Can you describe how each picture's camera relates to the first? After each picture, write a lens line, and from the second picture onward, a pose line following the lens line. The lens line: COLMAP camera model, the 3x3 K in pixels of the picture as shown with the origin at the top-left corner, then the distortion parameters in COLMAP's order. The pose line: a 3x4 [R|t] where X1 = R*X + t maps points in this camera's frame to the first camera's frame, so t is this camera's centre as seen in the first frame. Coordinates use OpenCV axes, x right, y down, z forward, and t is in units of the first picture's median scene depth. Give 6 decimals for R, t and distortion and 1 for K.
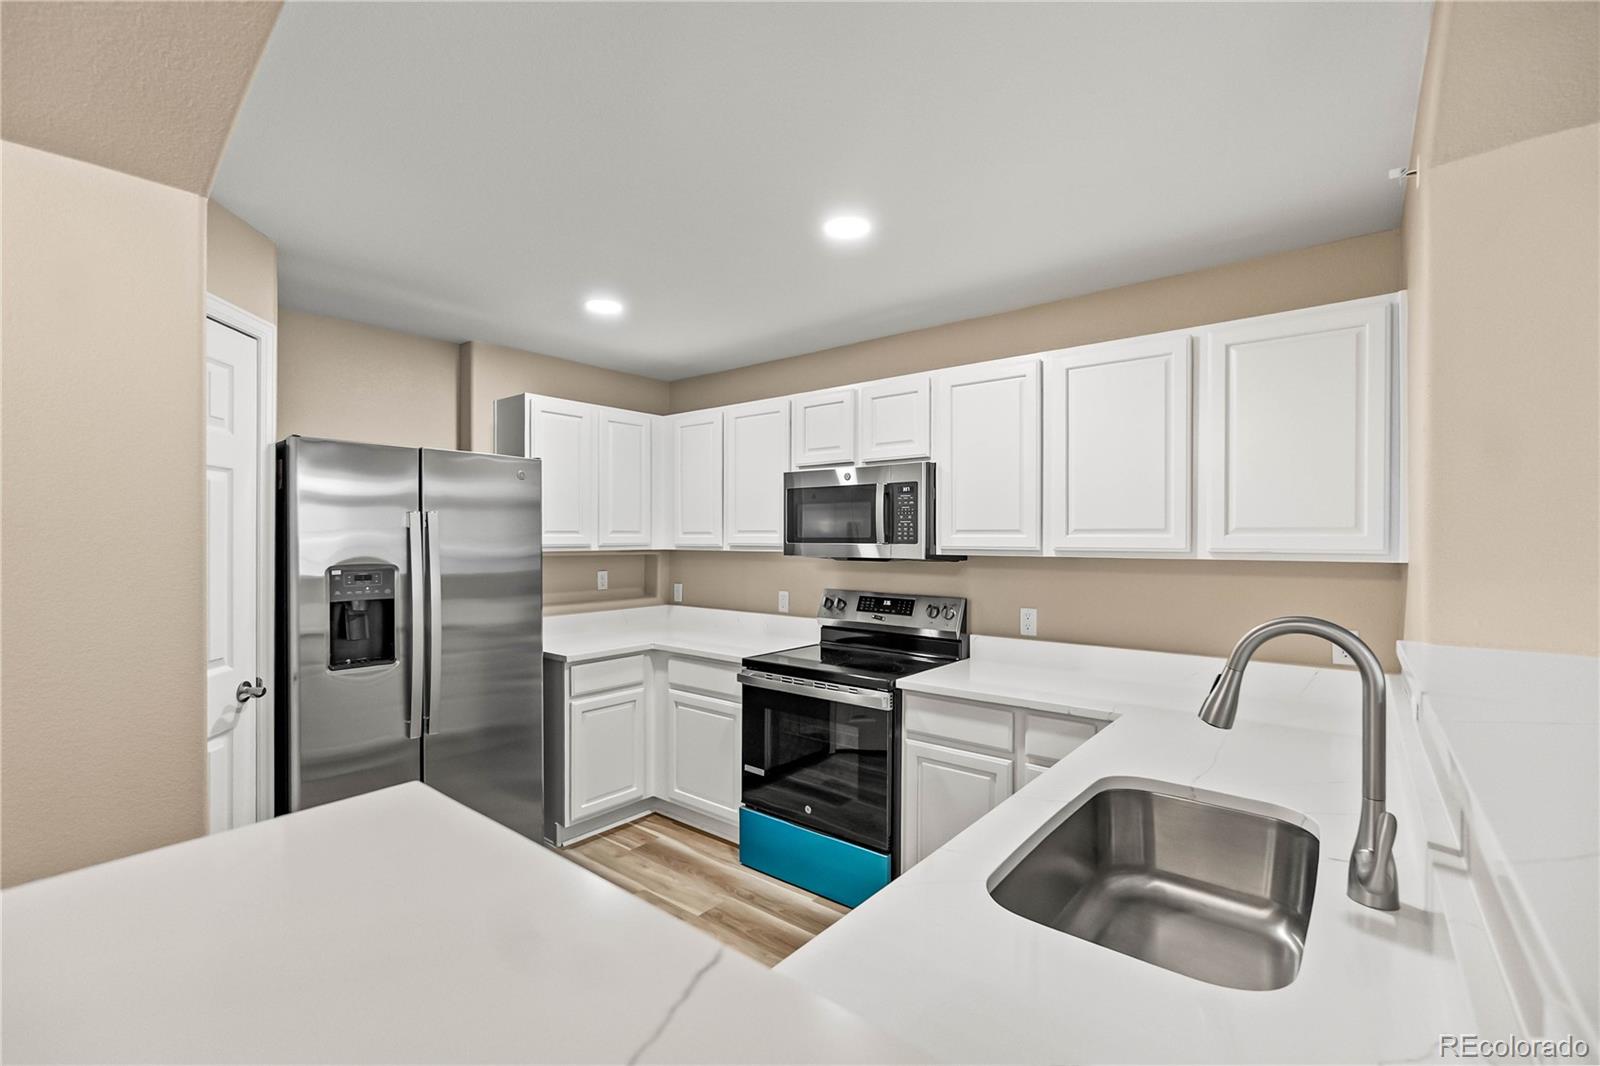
lens RADIAL K [[696.9, 0, 793.6], [0, 696.9, 532.8], [0, 0, 1]] dist [-0.002703, -0.001433]
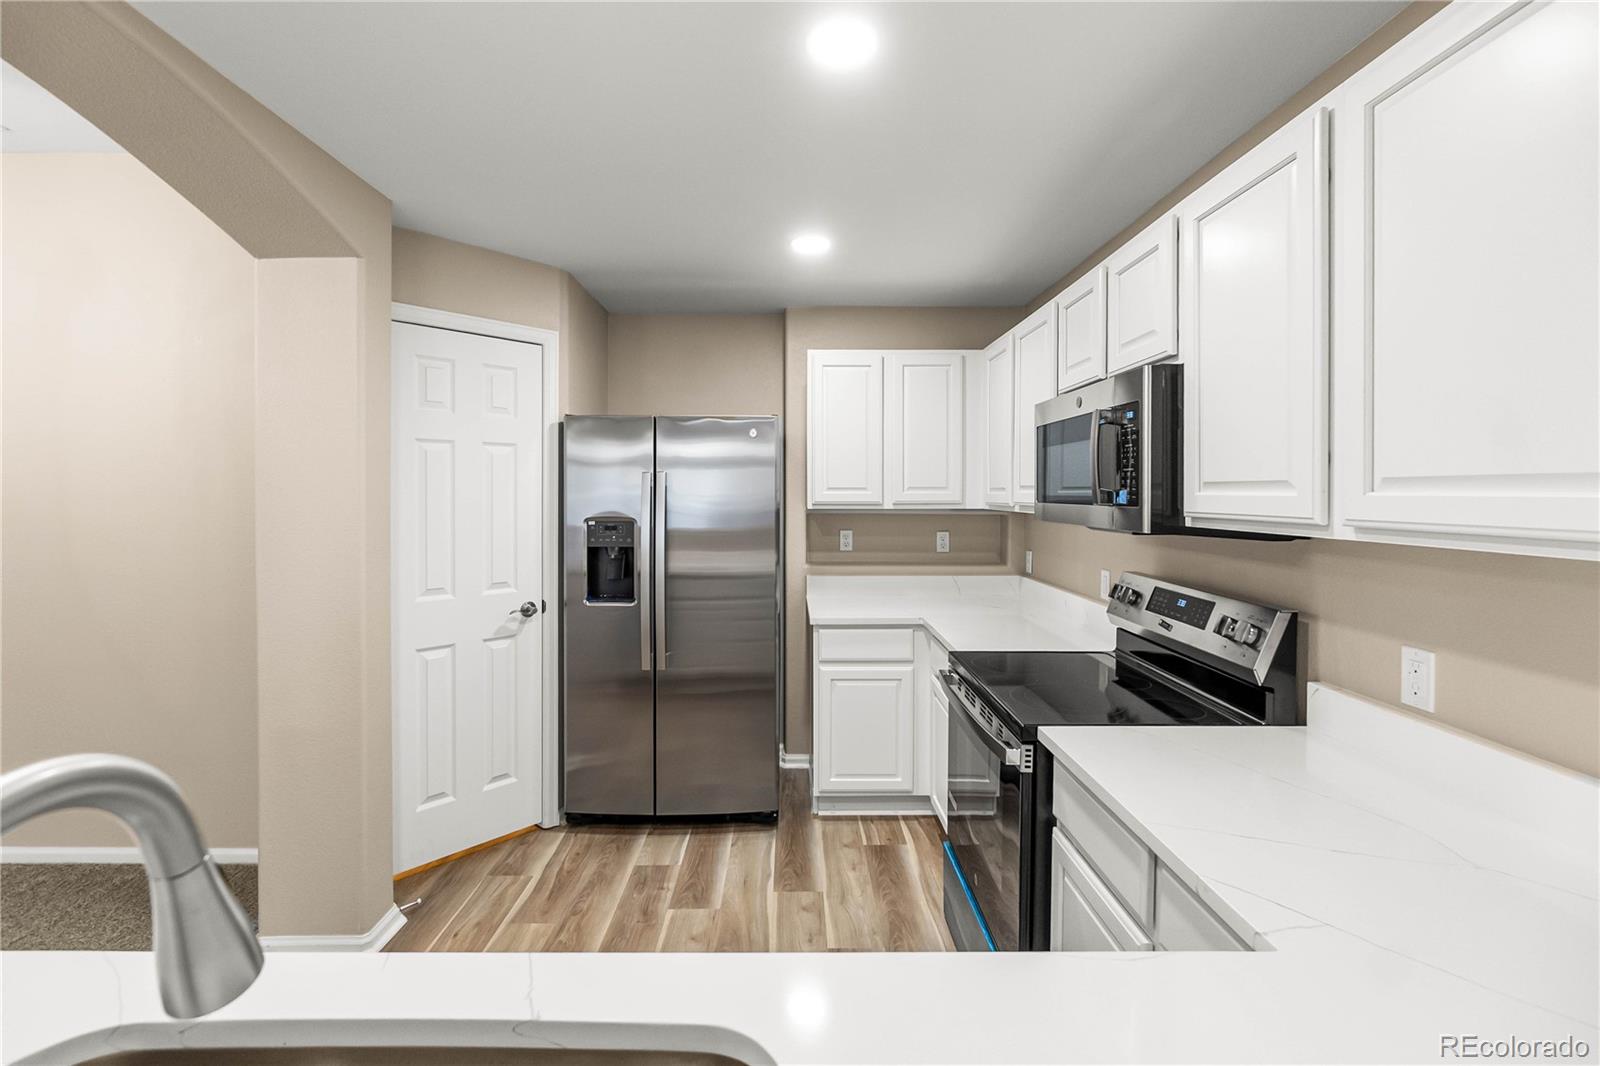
lens RADIAL K [[696.9, 0, 804.7], [0, 696.9, 494.8], [0, 0, 1]] dist [-0.002703, -0.001433]
pose [[0.649315, 0.002132, -0.760517, 0.409842], [0.003330, 0.999979, 0.005647, 0.001453], [0.760513, -0.006199, 0.649294, 0.378101]]
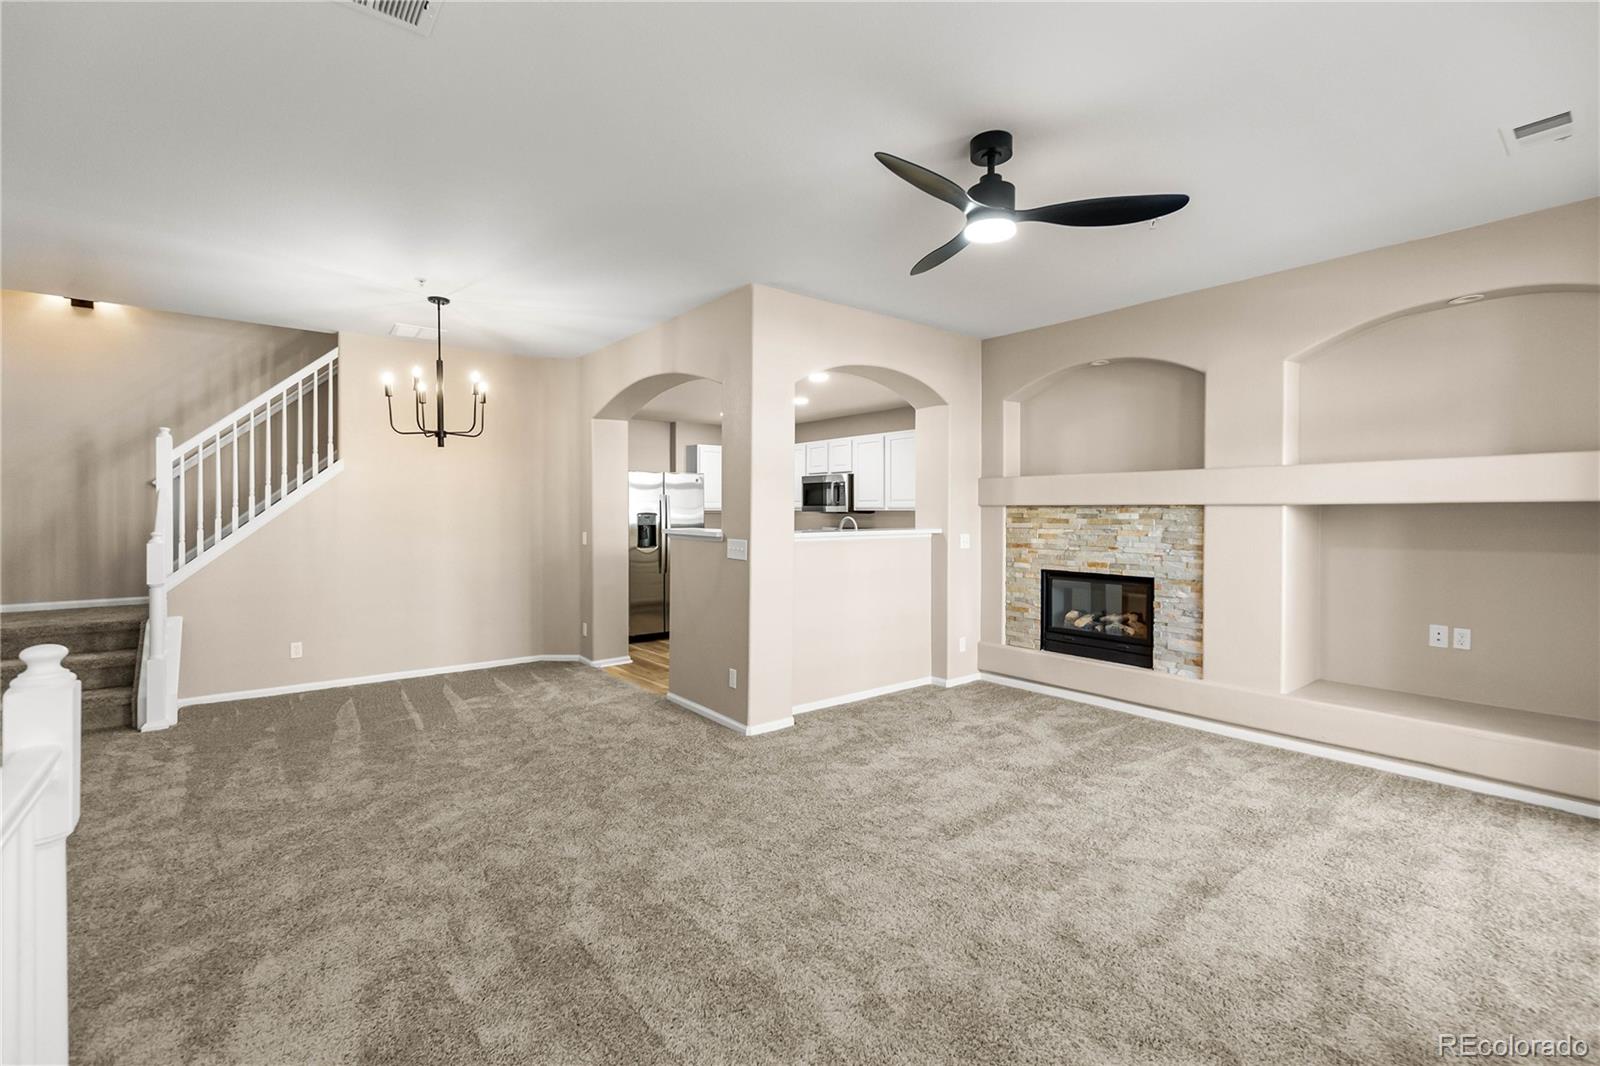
lens RADIAL K [[696.9, 0, 808.2], [0, 696.9, 510.0], [0, 0, 1]] dist [-0.002703, -0.001433]
pose [[0.982254, 0.001684, -0.187550, 0.481956], [-0.000767, 0.999987, 0.004961, 0.017044], [0.187556, -0.004729, 0.982242, -1.406771]]
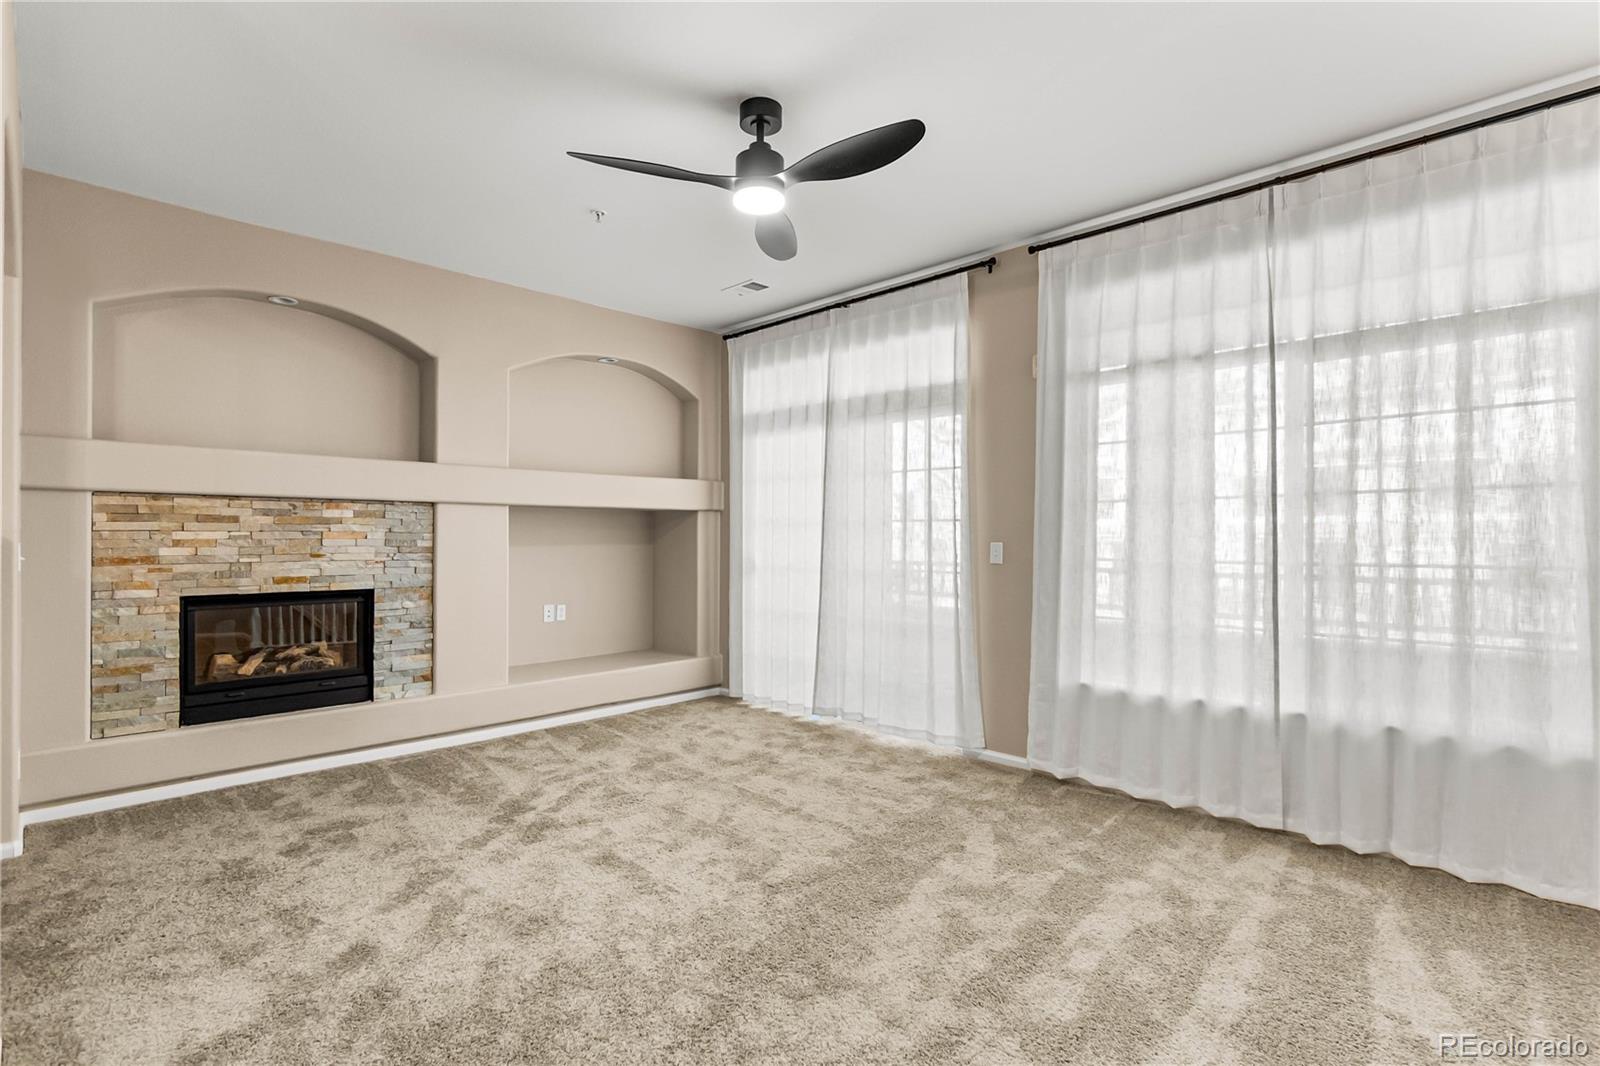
lens RADIAL K [[751.2, 0, 790.3], [0, 751.2, 537.0], [0, 0, 1]] dist [-0.010796, 0.000927]
pose [[0.096805, -0.001072, 0.995303, -0.322511], [-0.009944, 0.999948, 0.002044, 0.068485], [-0.995254, -0.010095, 0.096789, -0.650240]]
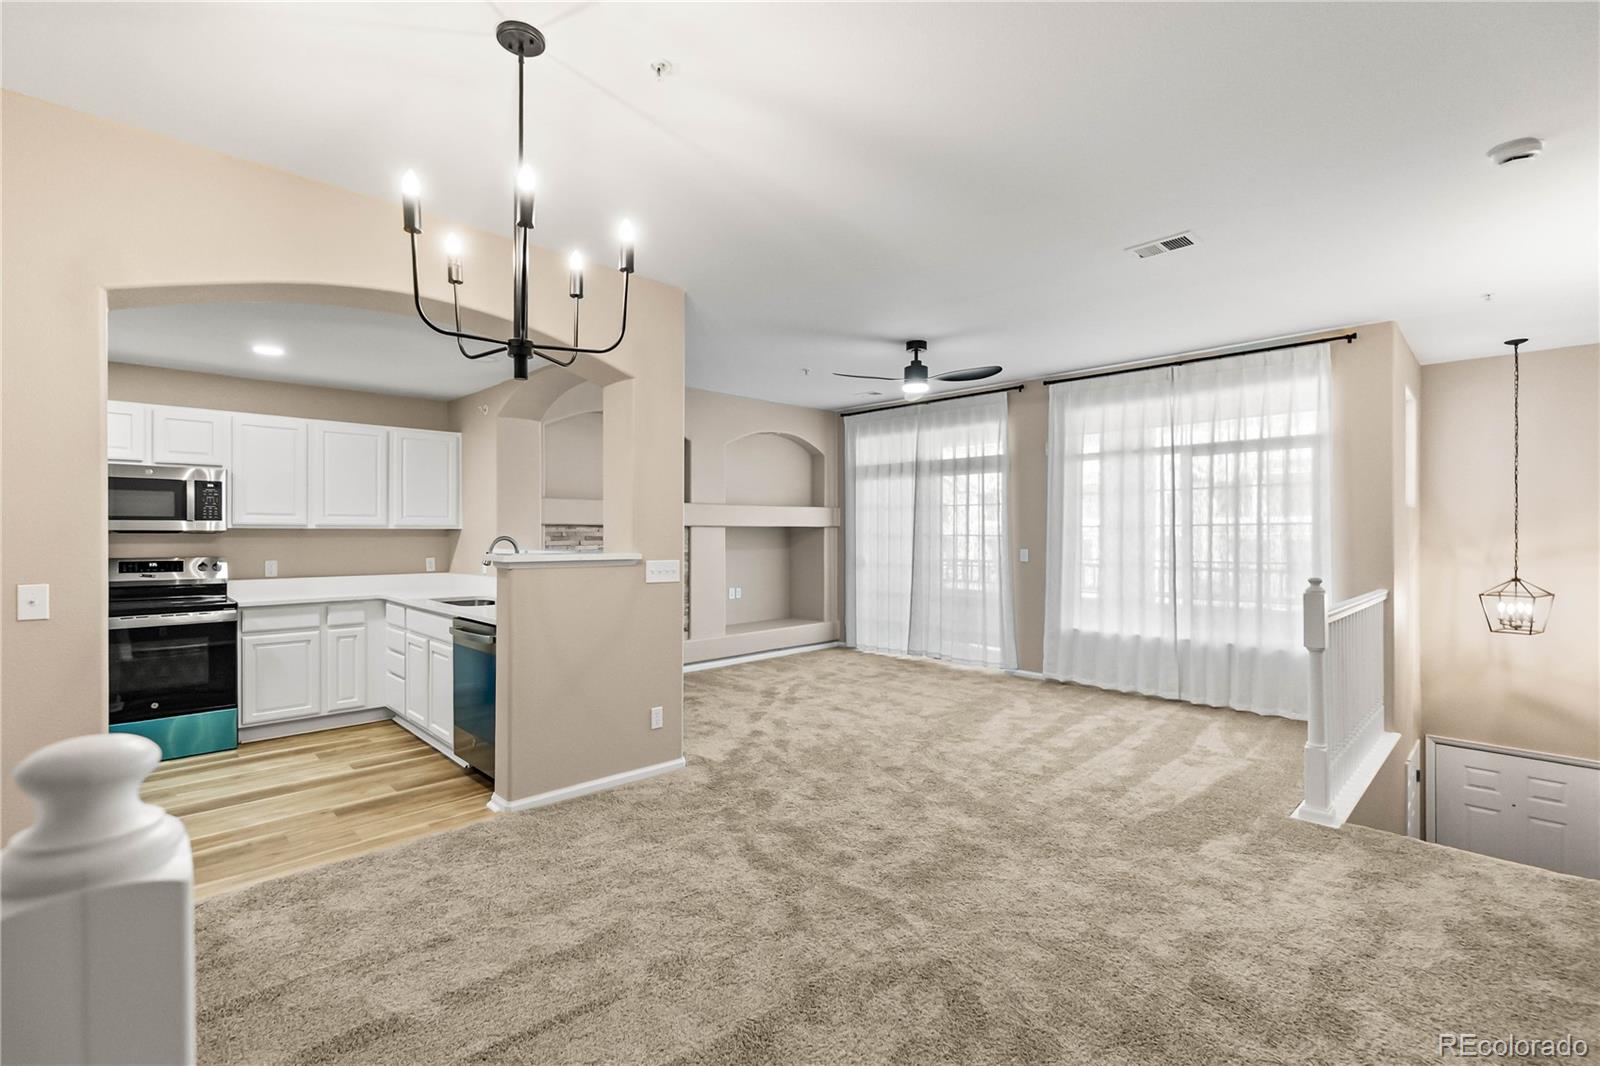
lens RADIAL K [[696.9, 0, 793.3], [0, 696.9, 536.8], [0, 0, 1]] dist [-0.002703, -0.001433]
pose [[0.113523, -0.004656, 0.993524, -1.149901], [-0.006441, 0.999965, 0.005422, 0.032413], [-0.993514, -0.007015, 0.113489, -0.428524]]
